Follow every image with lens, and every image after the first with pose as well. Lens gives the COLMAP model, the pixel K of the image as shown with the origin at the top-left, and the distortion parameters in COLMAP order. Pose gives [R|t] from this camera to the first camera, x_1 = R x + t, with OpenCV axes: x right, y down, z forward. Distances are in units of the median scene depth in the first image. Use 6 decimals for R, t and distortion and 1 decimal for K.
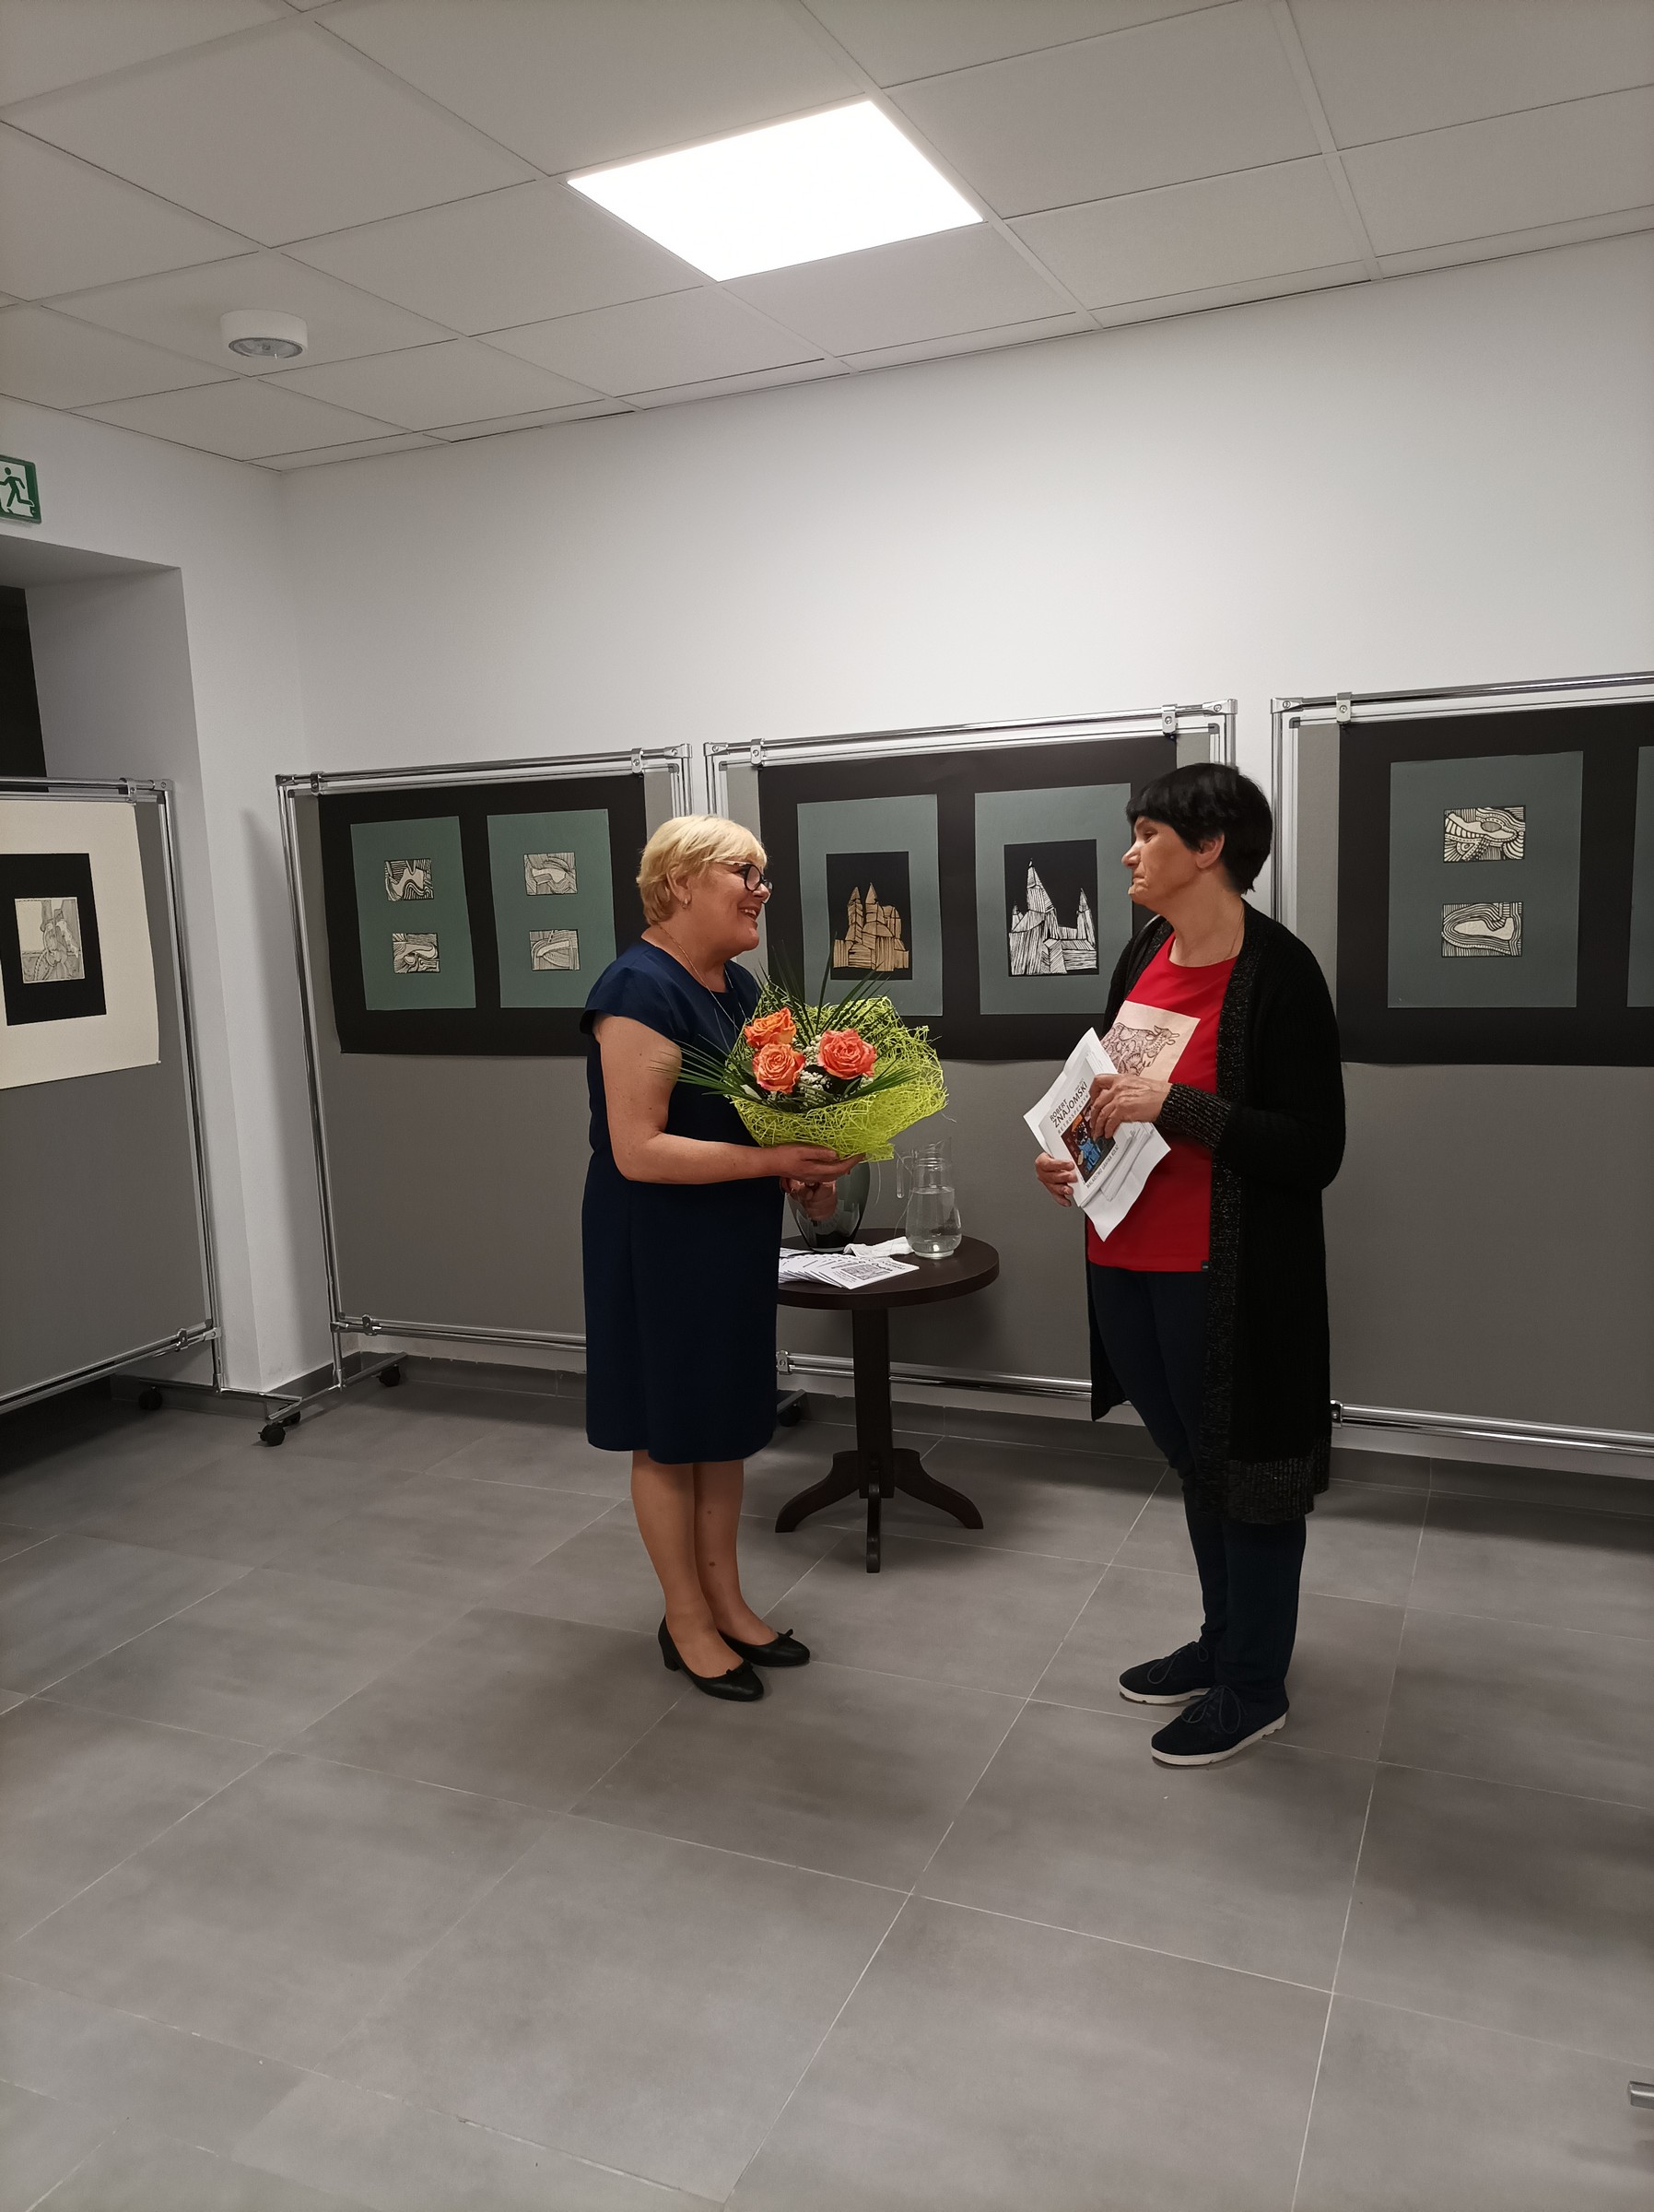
lens RADIAL K [[1639.1, 0, 838.5], [0, 1639.1, 1110.2], [0, 0, 1]] dist [0.033773, -0.024705]
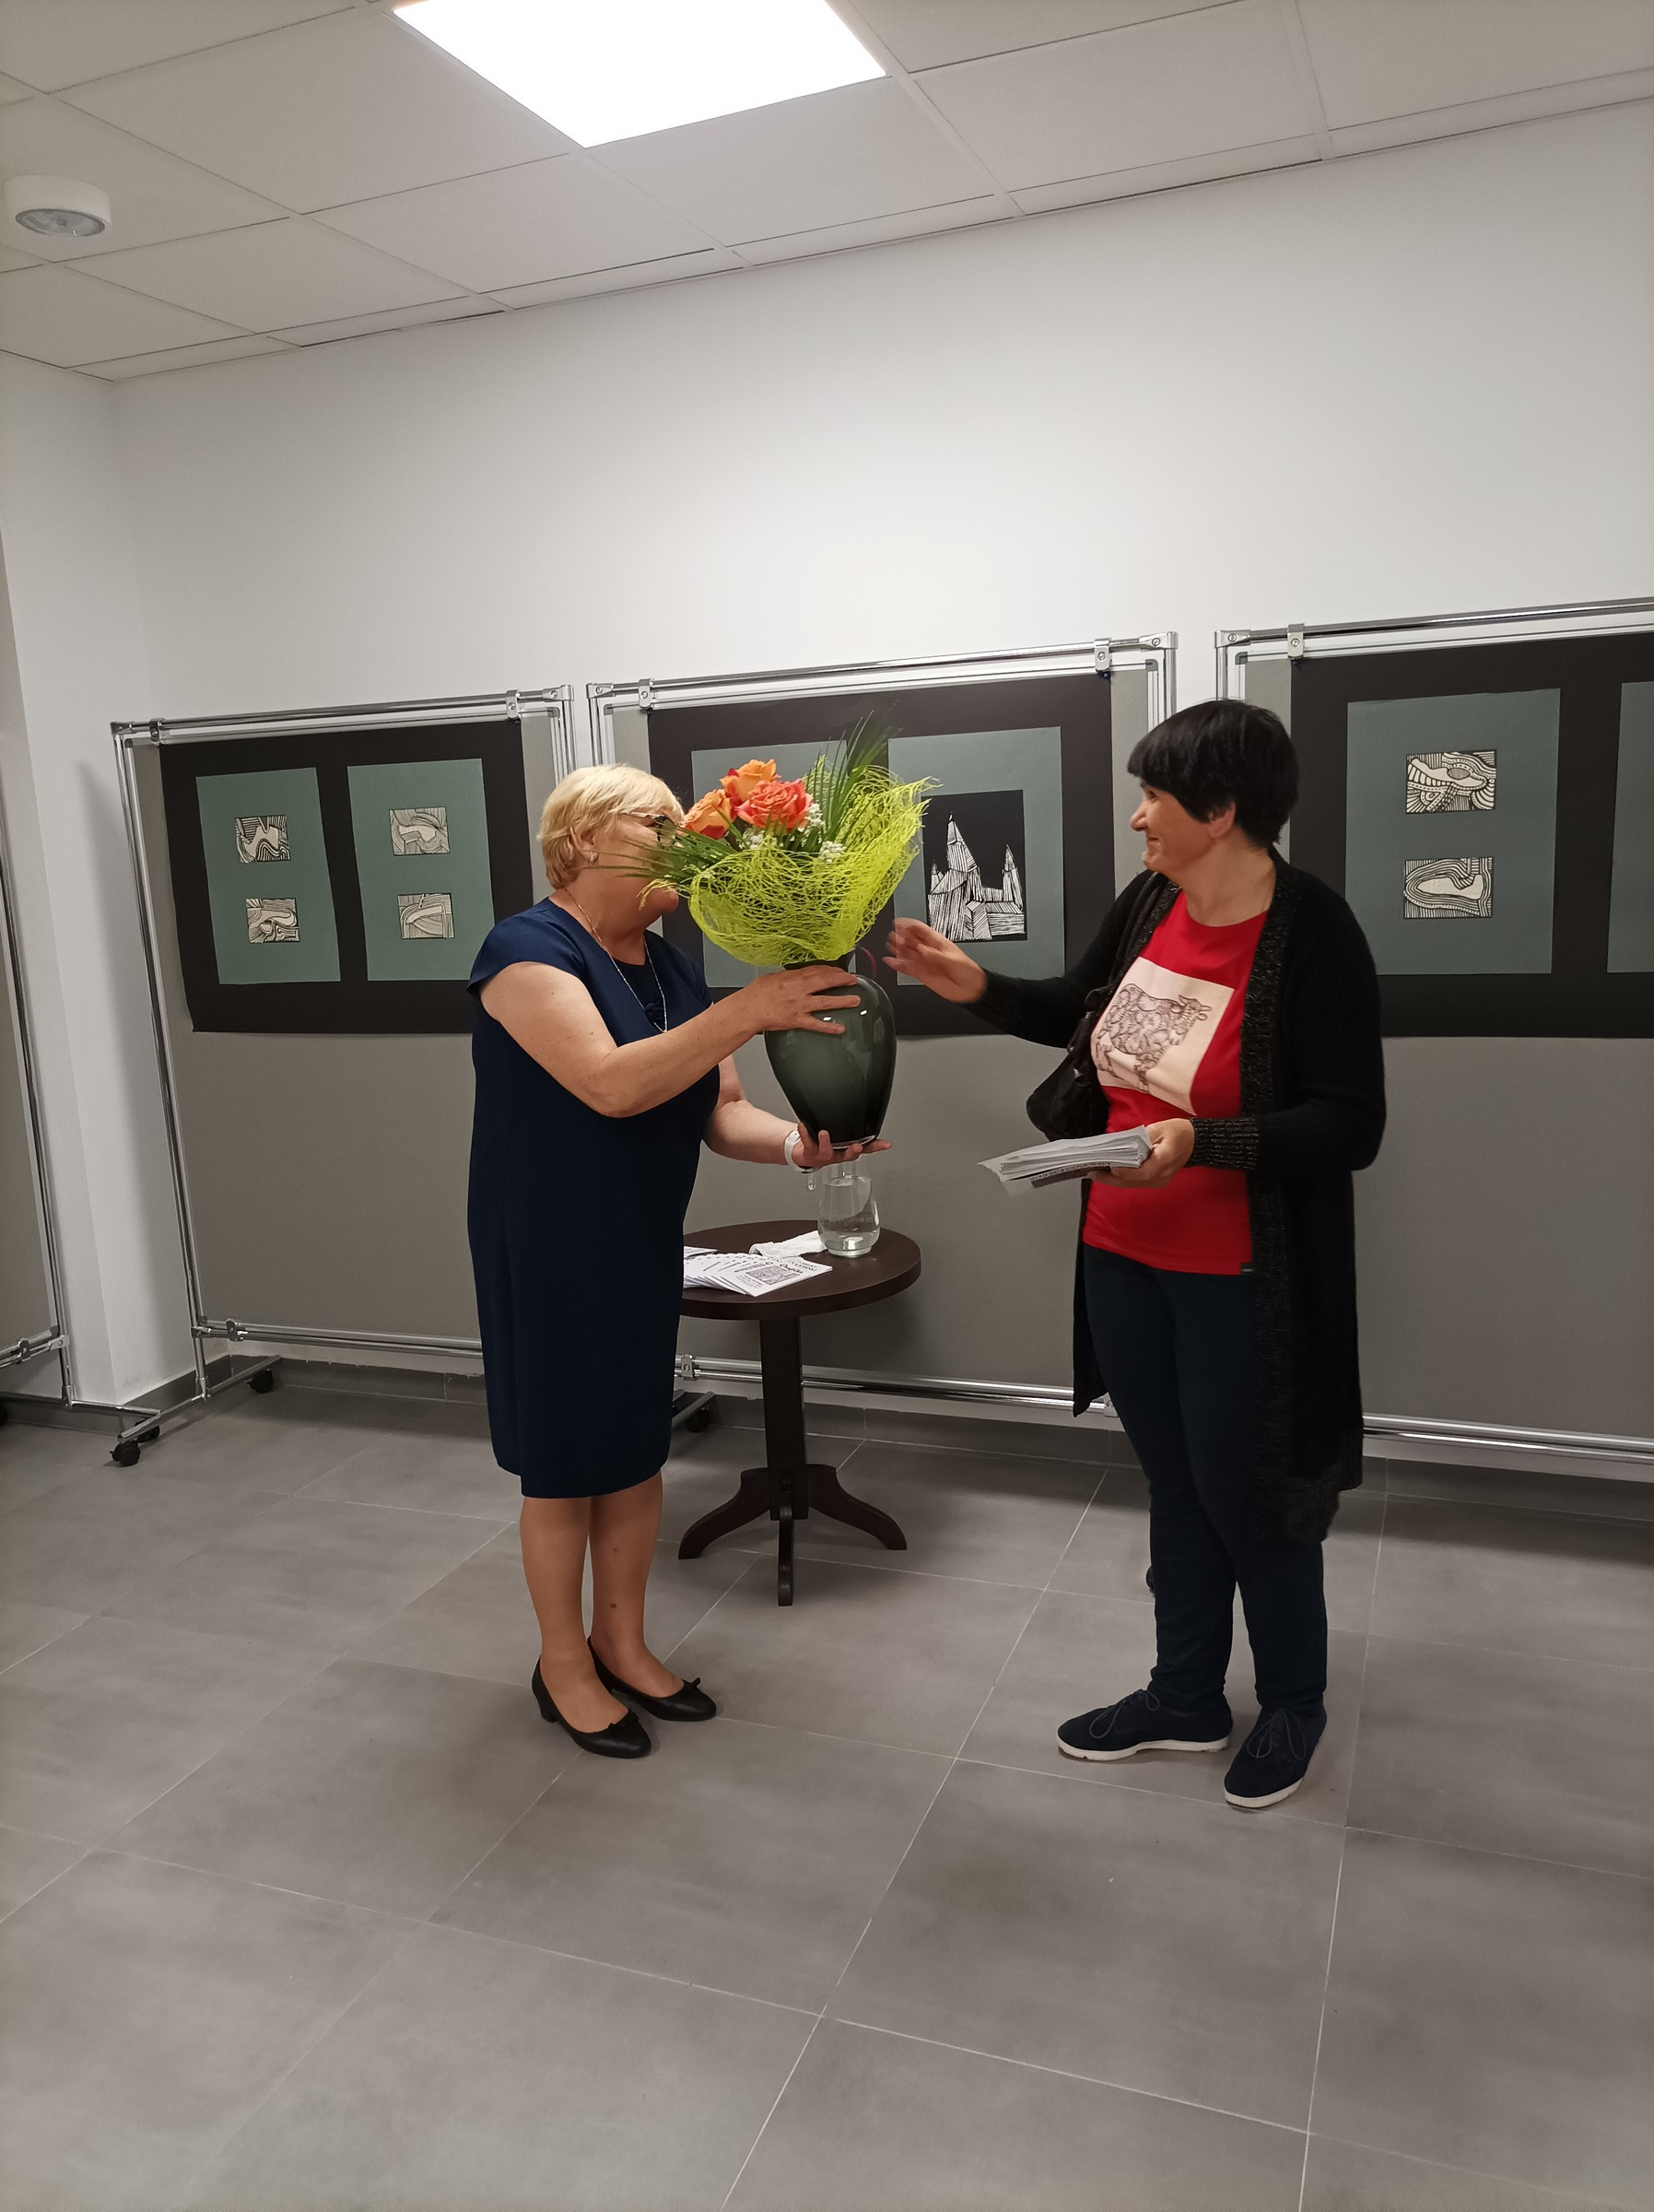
lens RADIAL K [[1639.1, 0, 834.8], [0, 1639.1, 1108.2], [0, 0, 1]] dist [0.033773, -0.024705]
pose [[0.999079, -0.013738, 0.040652, 0.014649], [0.012606, 0.999529, 0.027980, -0.016576], [-0.041017, -0.027442, 0.998782, 0.097385]]
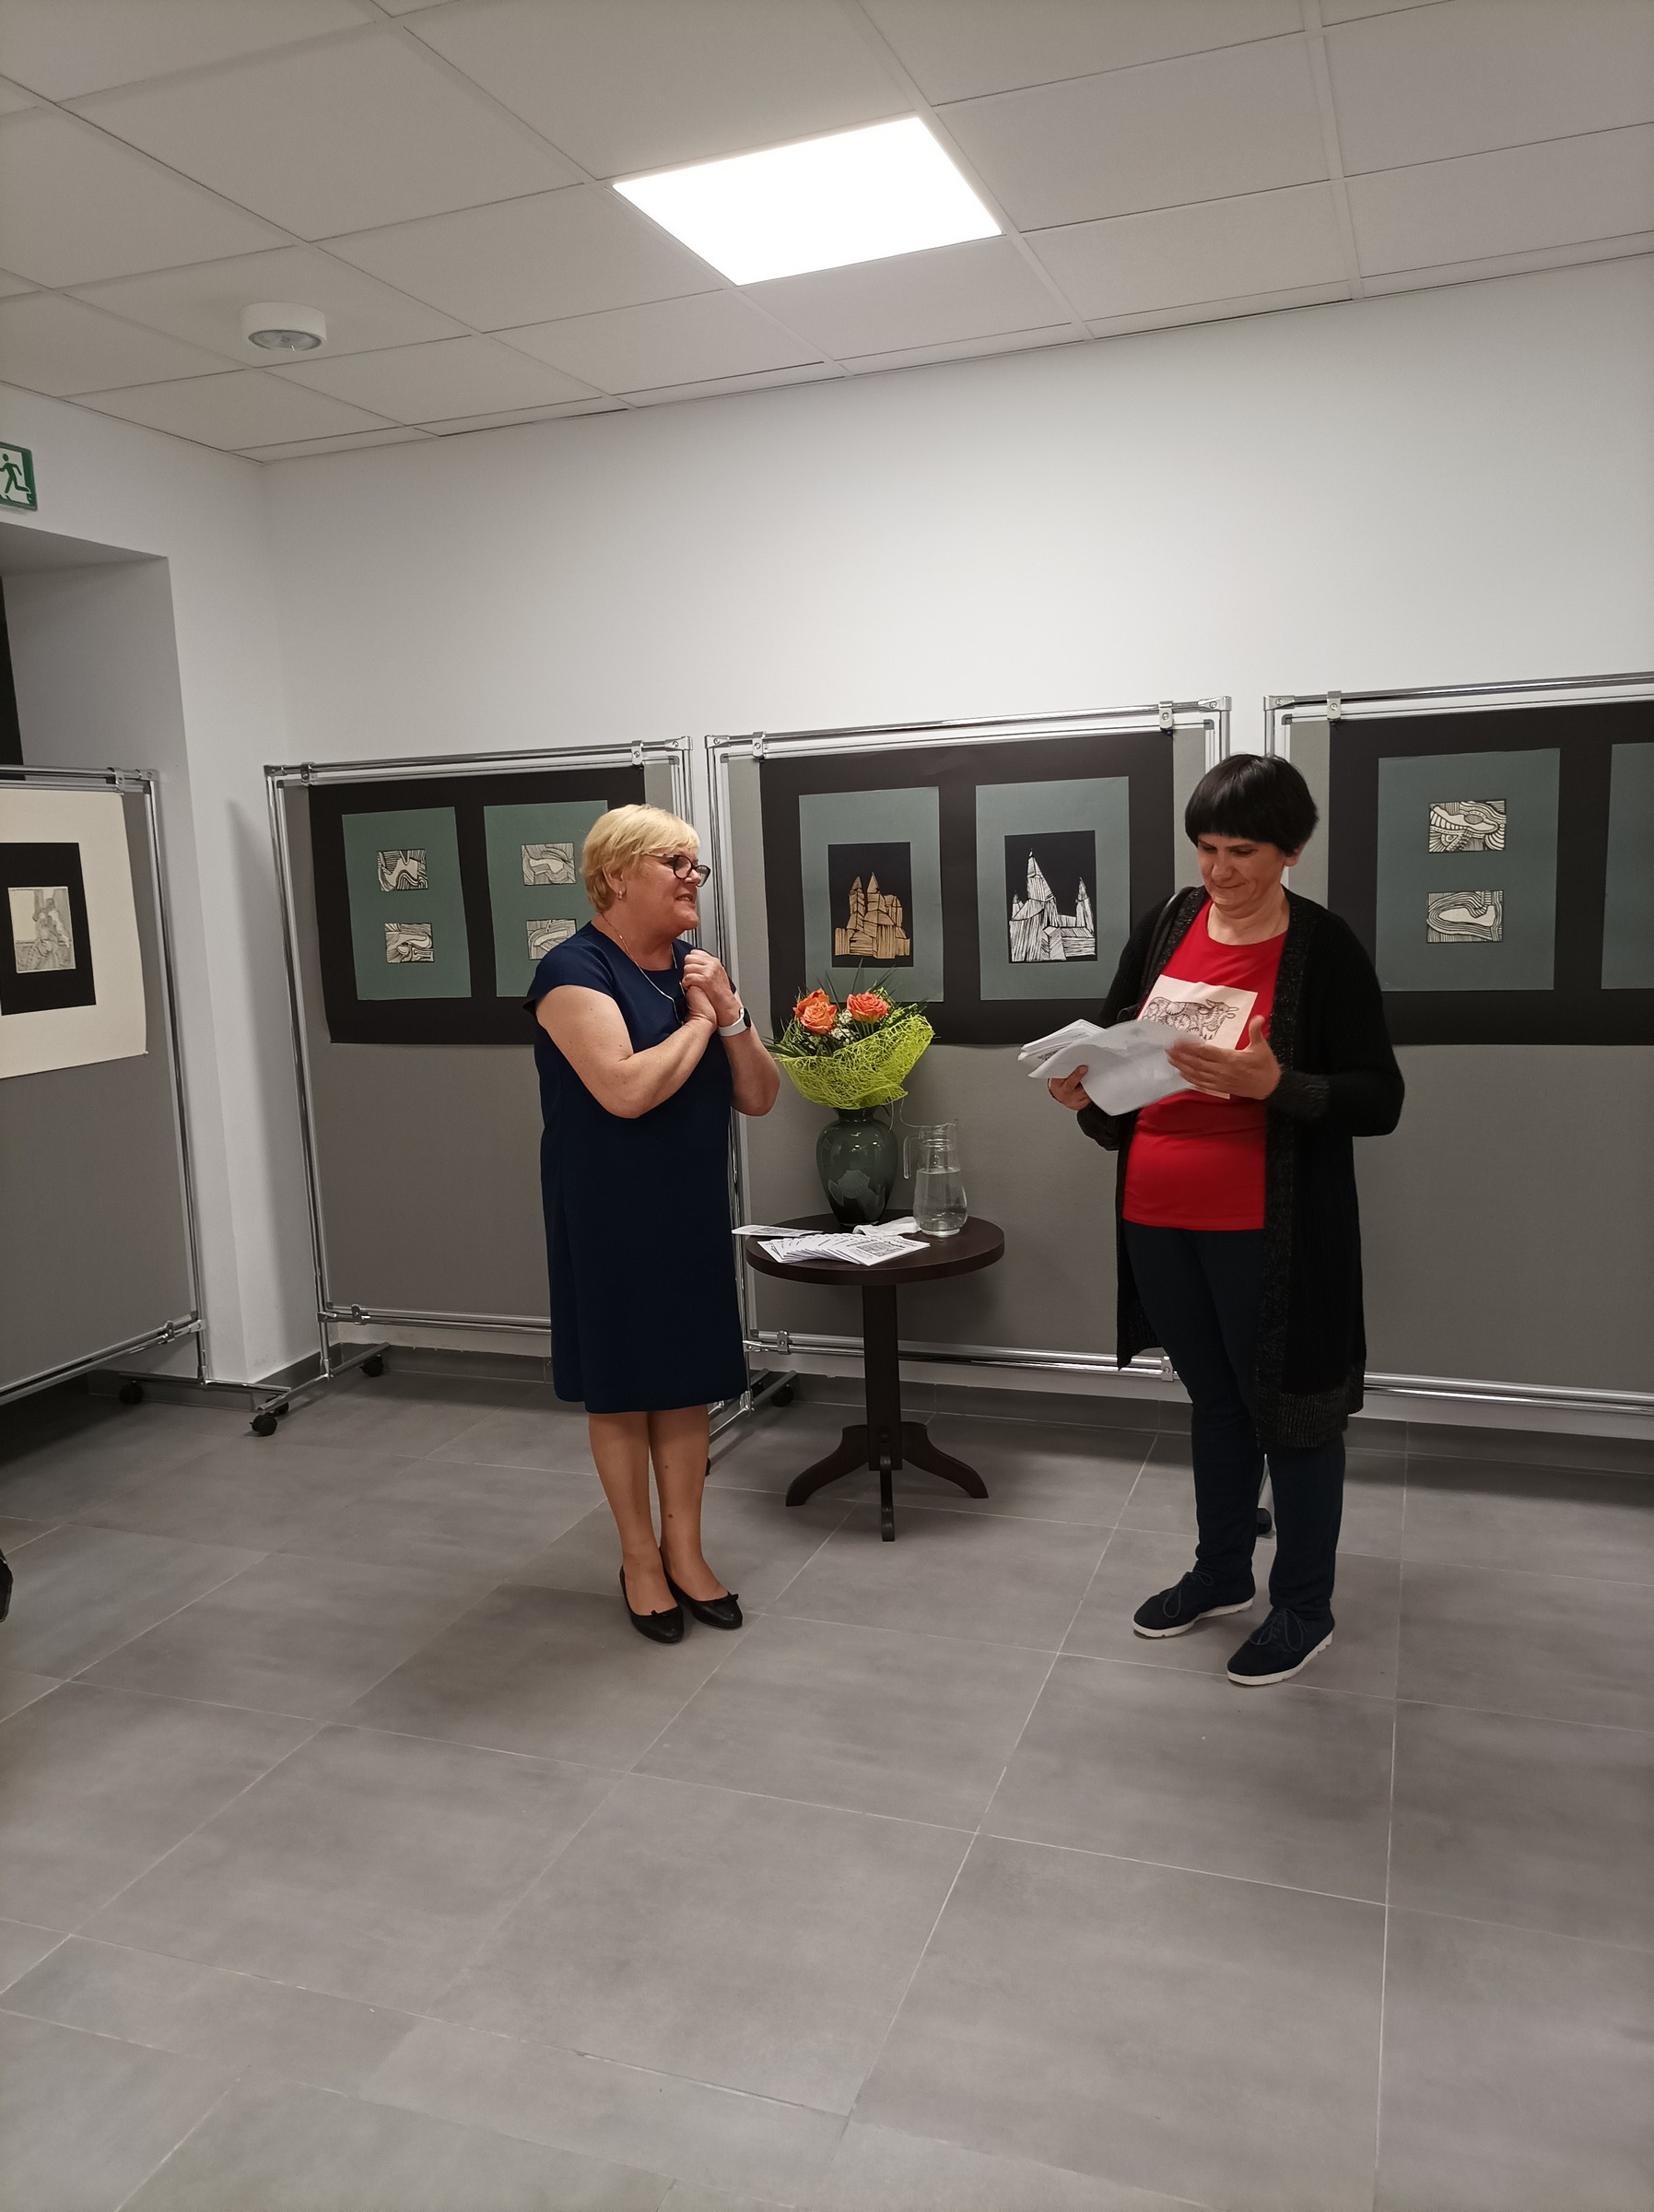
lens RADIAL K [[1639.1, 0, 834.0], [0, 1639.1, 1110.0], [0, 0, 1]] dist [0.033773, -0.024705]
pose [[0.997991, -0.006769, 0.062999, -0.072179], [0.006896, 0.999975, -0.001795, 0.012088], [-0.062986, 0.002225, 0.998012, -0.025067]]
